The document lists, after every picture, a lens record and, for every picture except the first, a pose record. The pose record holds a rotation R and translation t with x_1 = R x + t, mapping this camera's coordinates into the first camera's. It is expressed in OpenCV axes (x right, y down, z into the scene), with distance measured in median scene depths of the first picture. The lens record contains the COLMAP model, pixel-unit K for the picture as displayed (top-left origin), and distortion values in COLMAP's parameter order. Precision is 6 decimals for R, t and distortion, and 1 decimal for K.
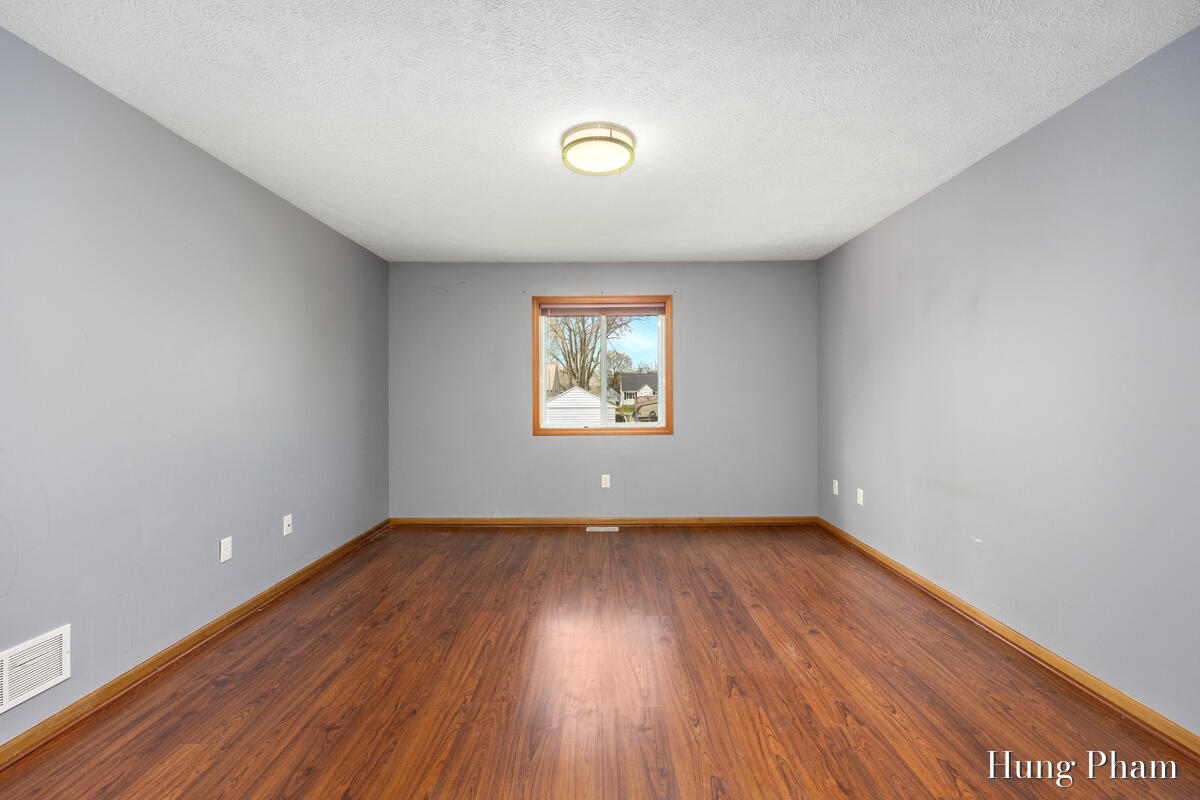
lens RADIAL K [[496.6, 0, 599.9], [0, 496.6, 395.9], [0, 0, 1]] dist [0.002286, -0.000093]
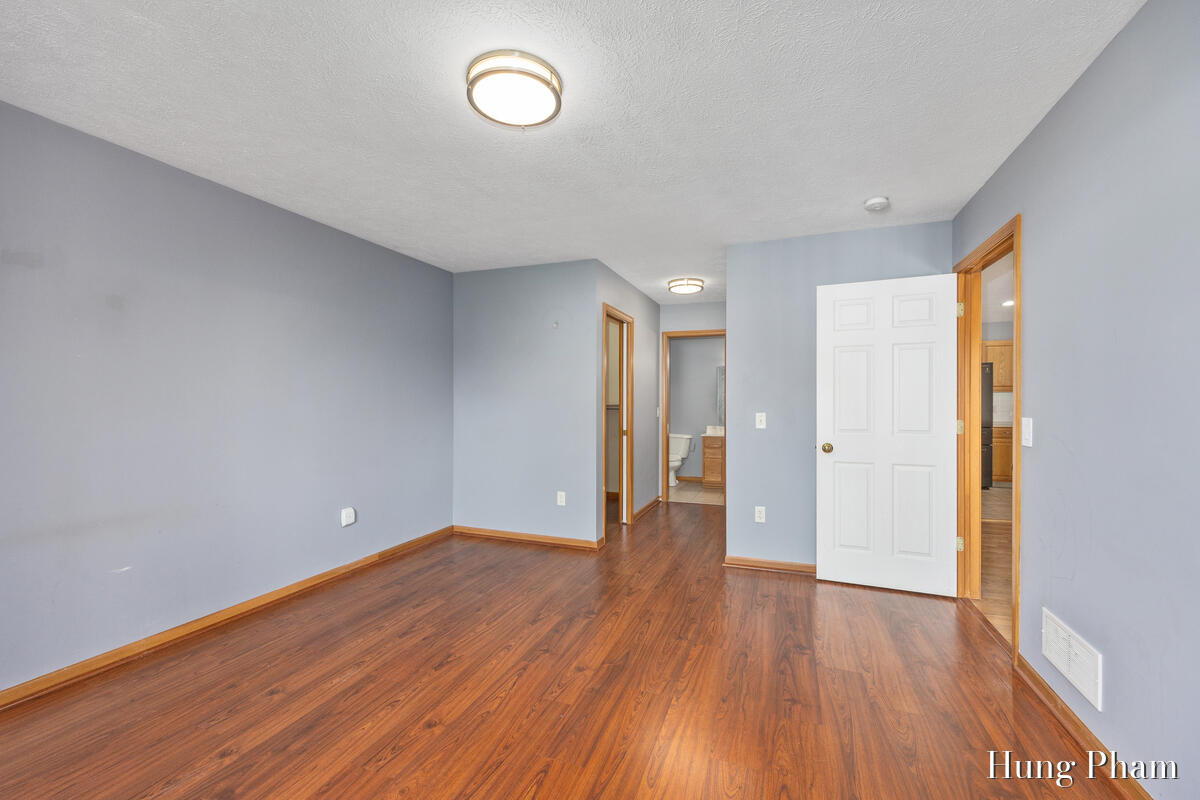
lens RADIAL K [[496.6, 0, 600.0], [0, 496.6, 401.0], [0, 0, 1]] dist [0.002286, -0.000093]
pose [[-0.935222, 0.005407, 0.354021, -0.431649], [0.007222, 0.999967, 0.003805, -0.016534], [-0.353989, 0.006115, -0.935230, 1.783154]]
